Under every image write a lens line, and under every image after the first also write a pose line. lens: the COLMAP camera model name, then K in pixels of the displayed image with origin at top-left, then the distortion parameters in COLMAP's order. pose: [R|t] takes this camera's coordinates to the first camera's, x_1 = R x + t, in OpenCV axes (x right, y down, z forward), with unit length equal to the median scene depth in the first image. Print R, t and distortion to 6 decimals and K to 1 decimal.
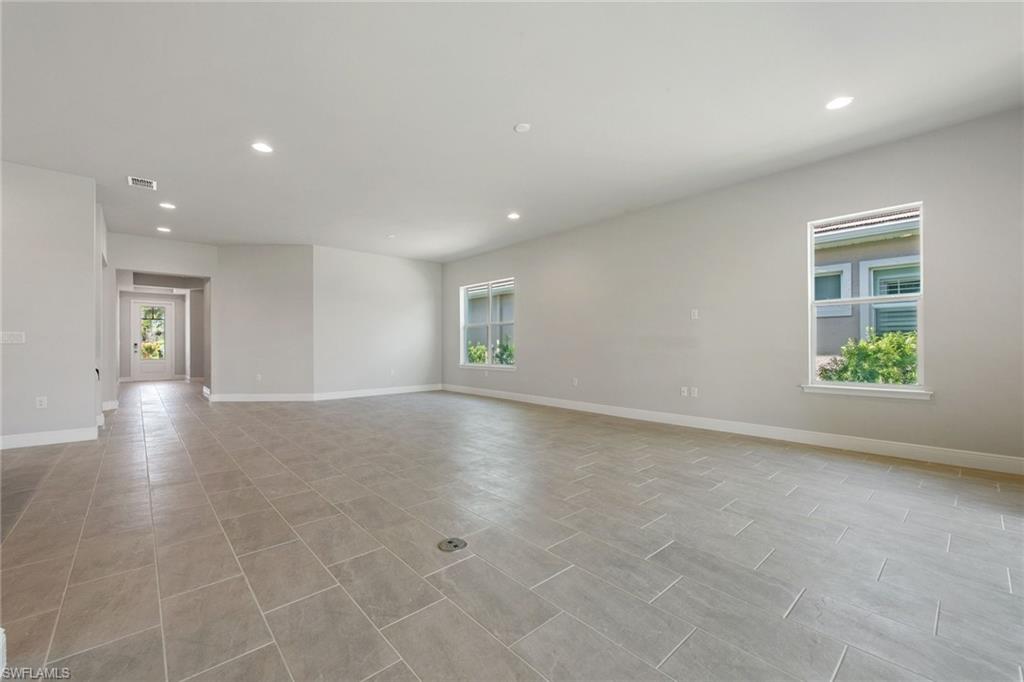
lens RADIAL K [[419.8, 0, 512.0], [0, 419.8, 342.9], [0, 0, 1]] dist [0.004936, -0.001012]
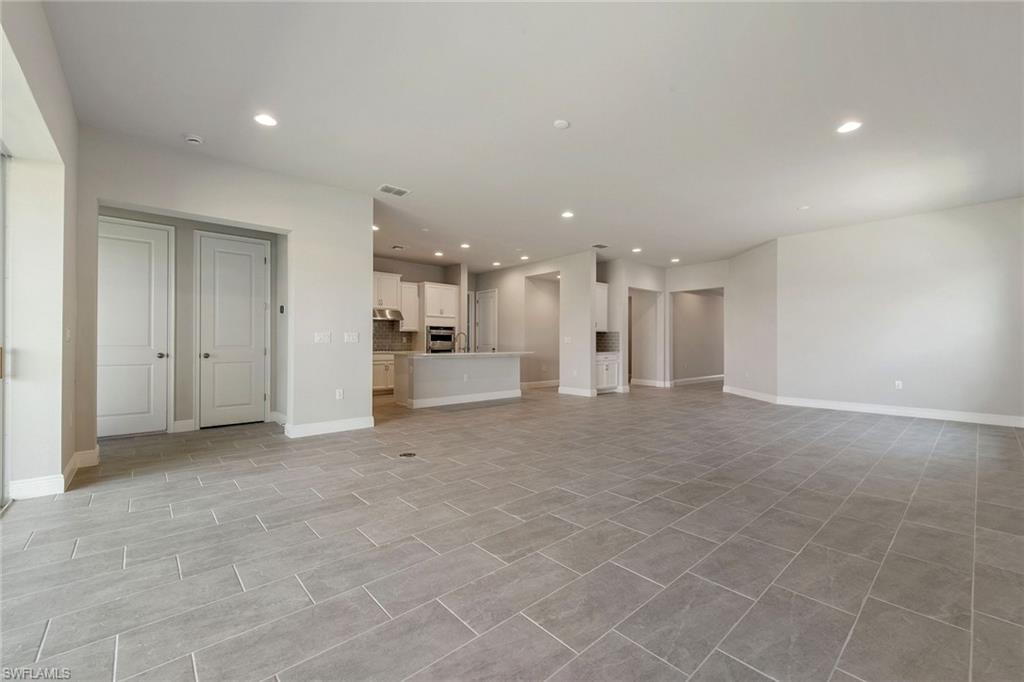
lens RADIAL K [[419.8, 0, 517.6], [0, 419.8, 338.7], [0, 0, 1]] dist [0.004936, -0.001012]
pose [[-0.002988, -0.005851, -0.999978, 1.136990], [-0.001800, 0.999981, -0.005846, -0.005990], [0.999994, 0.001783, -0.002999, 1.011000]]
